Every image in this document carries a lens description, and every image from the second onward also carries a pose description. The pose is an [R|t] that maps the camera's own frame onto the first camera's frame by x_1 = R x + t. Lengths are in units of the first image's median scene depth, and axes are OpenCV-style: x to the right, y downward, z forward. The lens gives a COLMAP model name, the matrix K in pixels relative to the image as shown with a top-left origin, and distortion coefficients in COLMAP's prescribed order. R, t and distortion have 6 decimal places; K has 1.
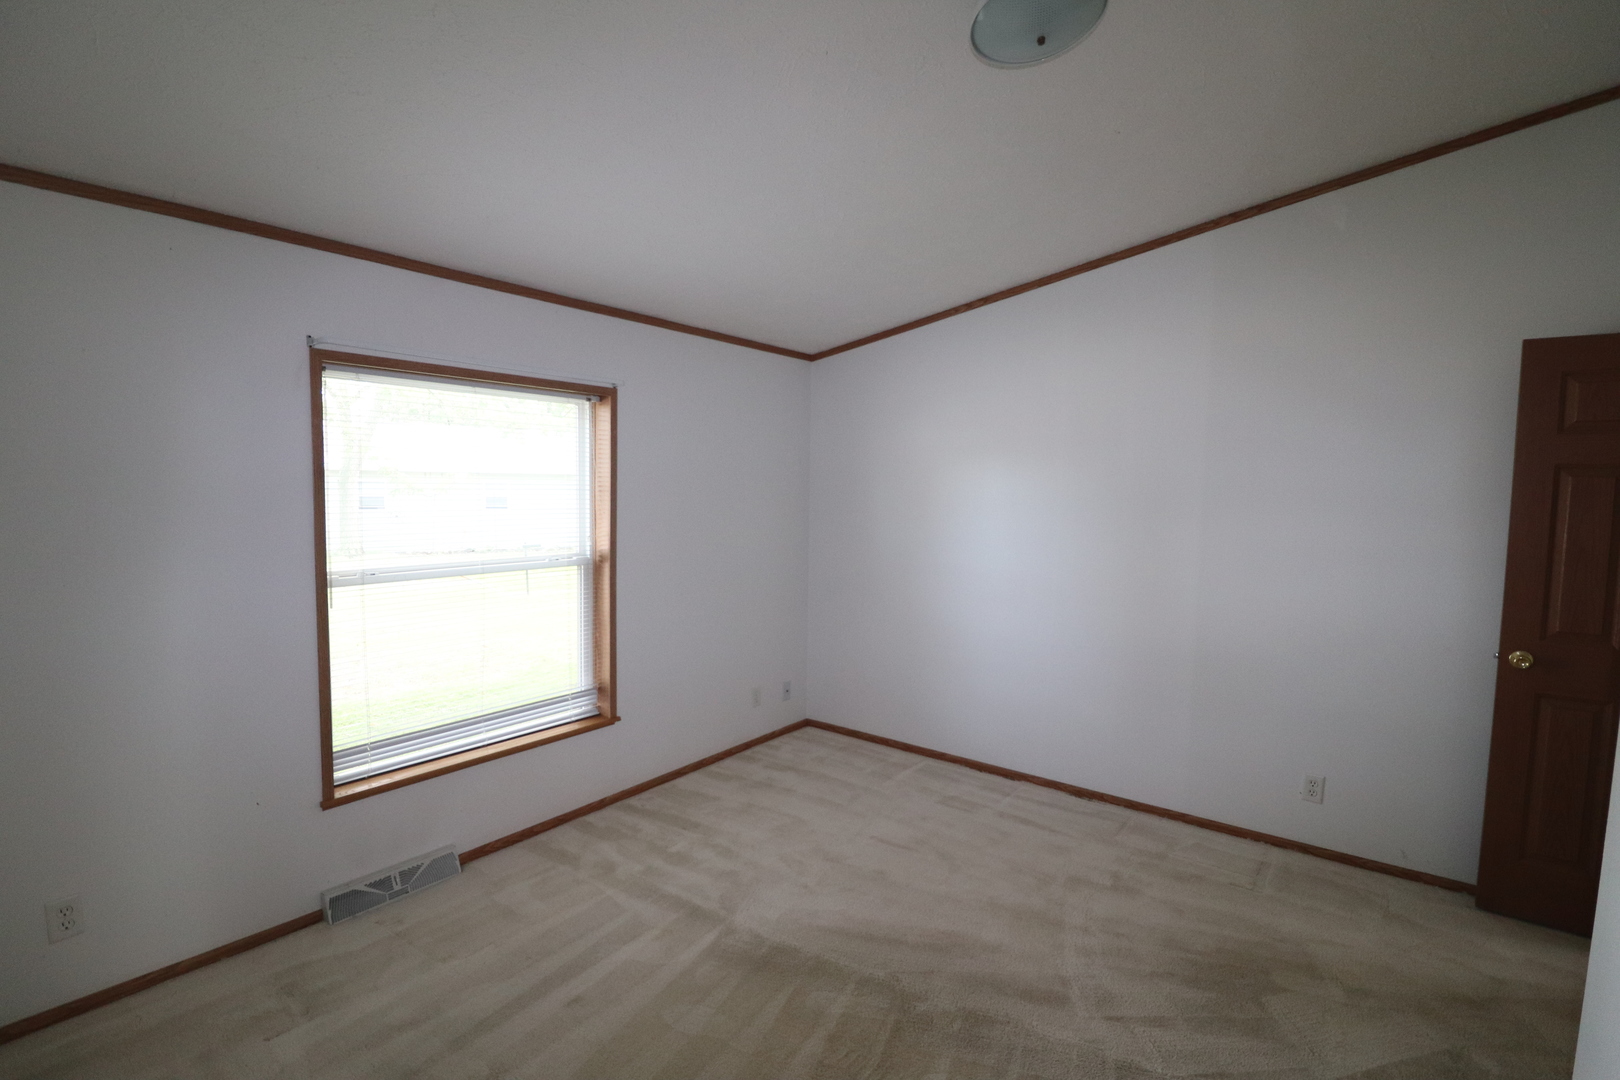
lens RADIAL K [[743.3, 0, 810.0], [0, 743.3, 540.0], [0, 0, 1]] dist [0.000051, -0.000618]
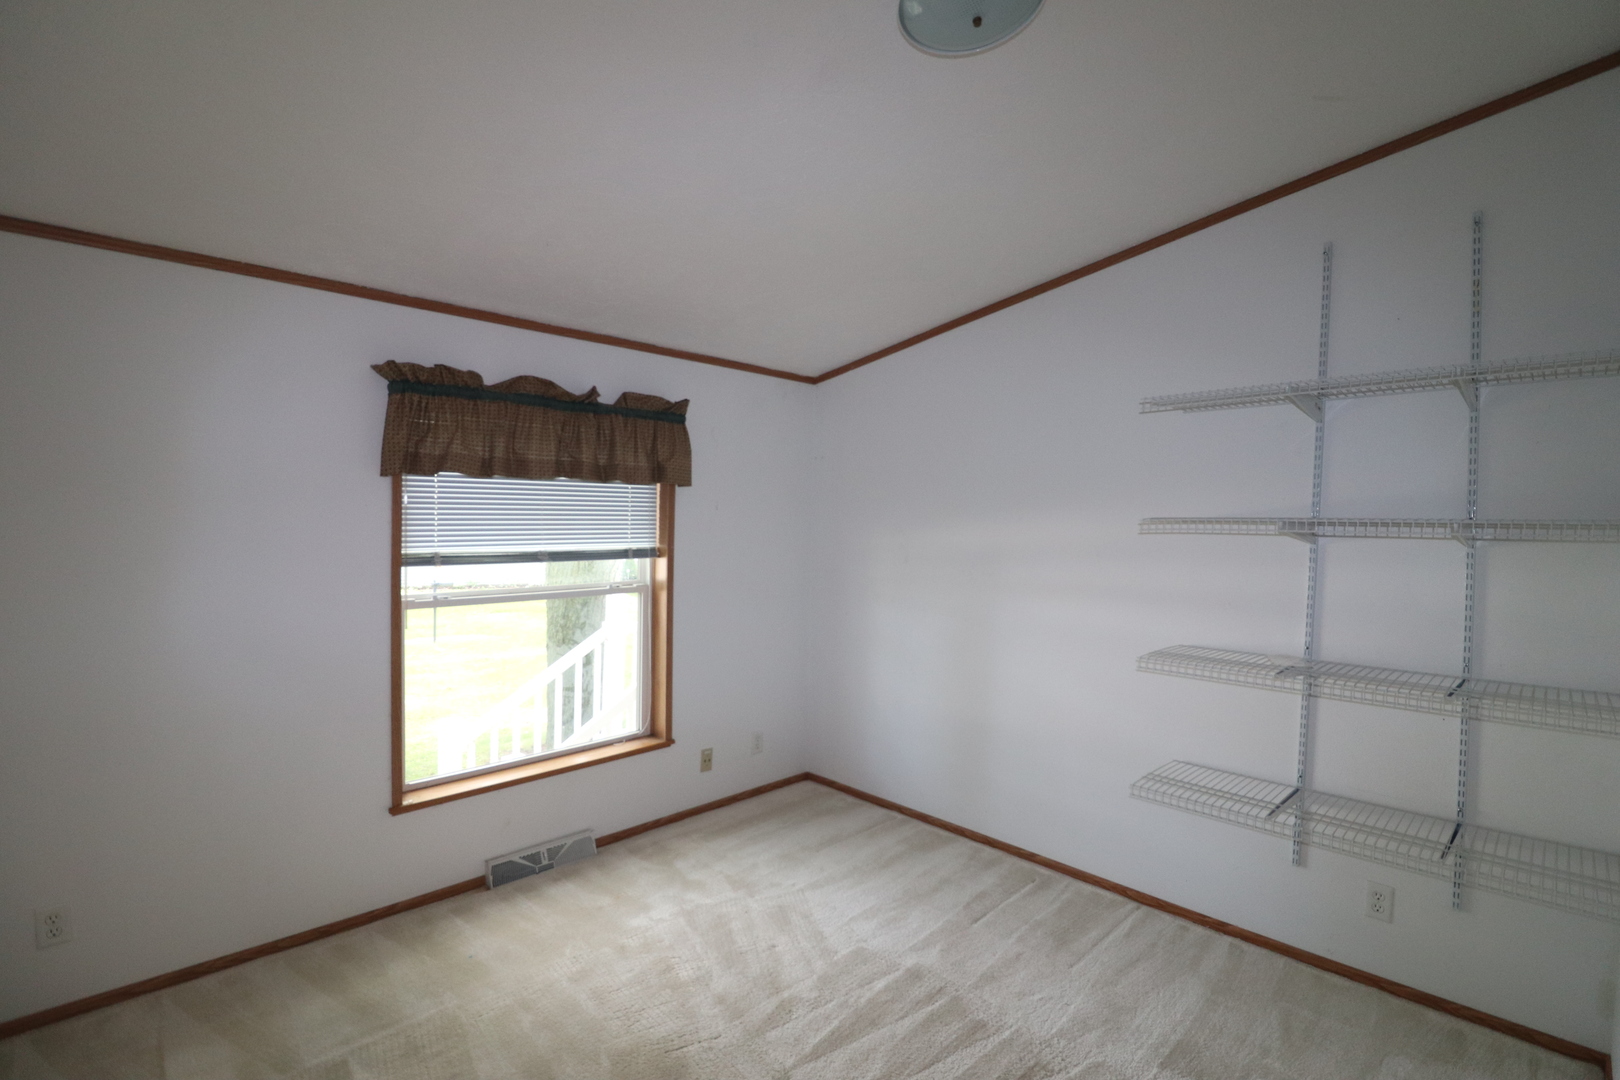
lens RADIAL K [[671.2, 0, 810.0], [0, 671.2, 540.0], [0, 0, 1]] dist [-0.026640, 0.000111]
pose [[0.986202, 0.010190, -0.165233, 0.099242], [-0.016872, 0.999093, -0.039086, -0.009576], [0.164685, 0.041334, 0.985480, 0.130339]]
